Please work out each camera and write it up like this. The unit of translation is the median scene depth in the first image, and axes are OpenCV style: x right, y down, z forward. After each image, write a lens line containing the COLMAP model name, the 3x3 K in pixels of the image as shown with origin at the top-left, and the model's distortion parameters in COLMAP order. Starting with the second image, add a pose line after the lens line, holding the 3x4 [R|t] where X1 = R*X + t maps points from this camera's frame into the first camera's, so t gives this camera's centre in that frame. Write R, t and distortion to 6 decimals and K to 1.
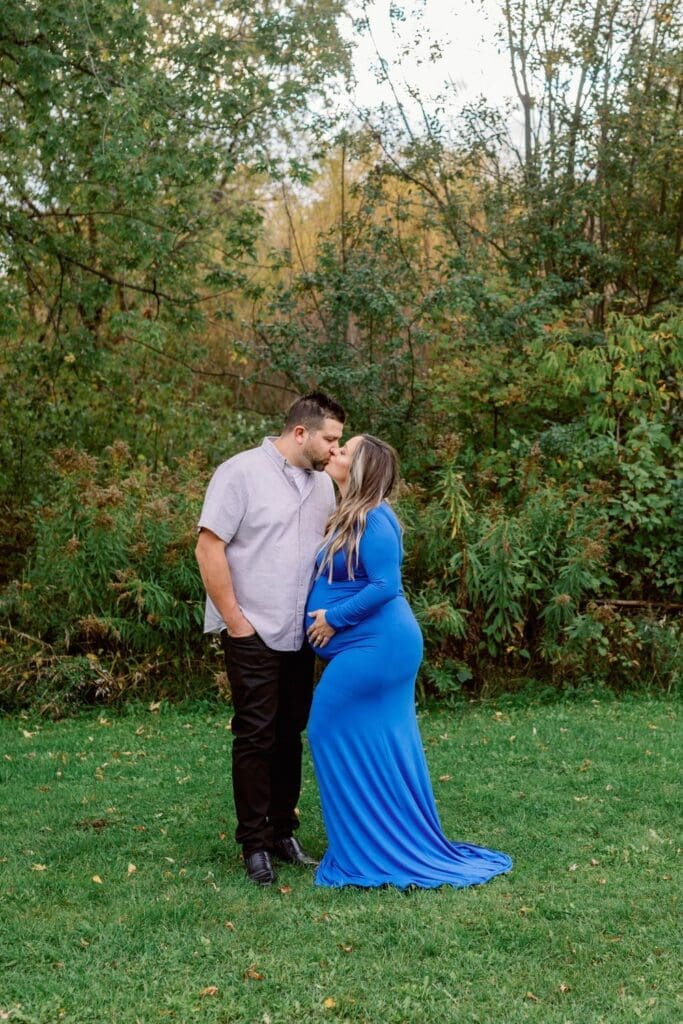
lens RADIAL K [[1384.2, 0, 341.5], [0, 1384.2, 512.0], [0, 0, 1]] dist [-0.045675, -0.069695]
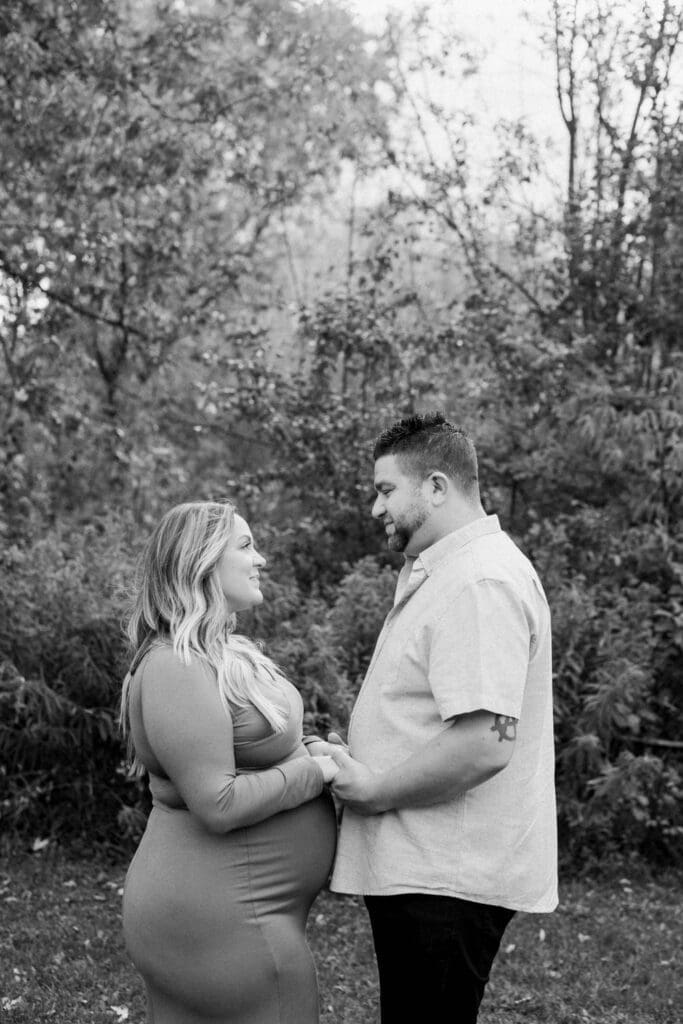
lens RADIAL K [[1244.8, 0, 341.5], [0, 1244.8, 512.0], [0, 0, 1]] dist [0.008563, 0.025757]
pose [[0.997695, 0.062158, -0.027232, 0.035537], [-0.063387, 0.996889, -0.046852, -0.019009], [0.024235, 0.048470, 0.998531, 0.300831]]
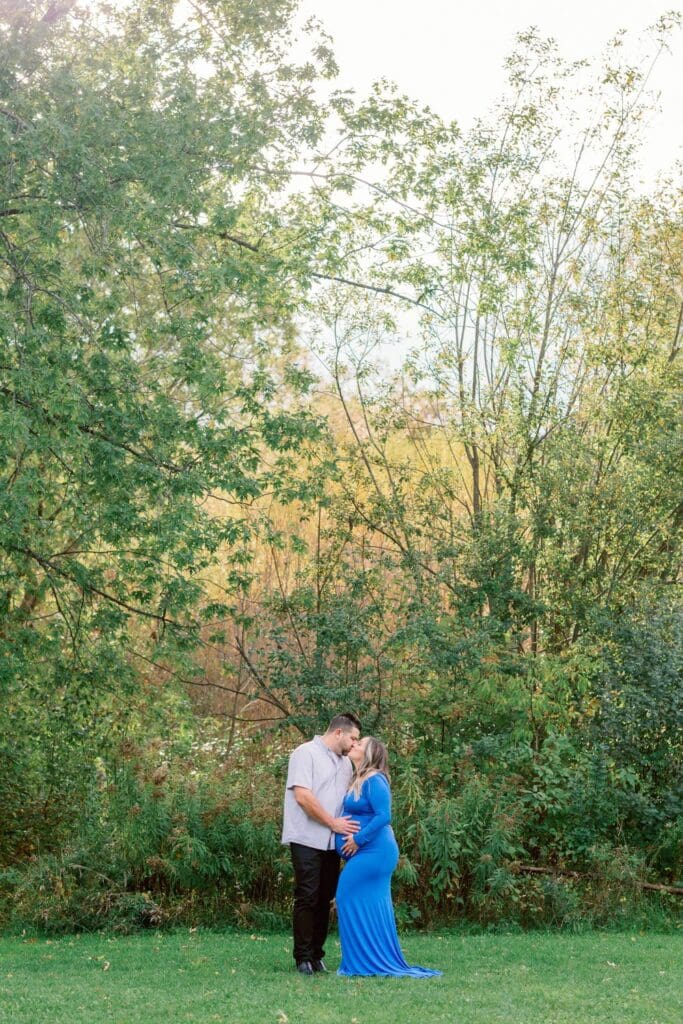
lens RADIAL K [[2694.1, 0, 341.5], [0, 2694.1, 512.0], [0, 0, 1]] dist [-0.016738, -0.893300]
pose [[0.997554, 0.032112, 0.062085, -0.158434], [-0.022827, 0.989188, -0.144865, 0.107252], [-0.066066, 0.143094, 0.987502, -1.638040]]
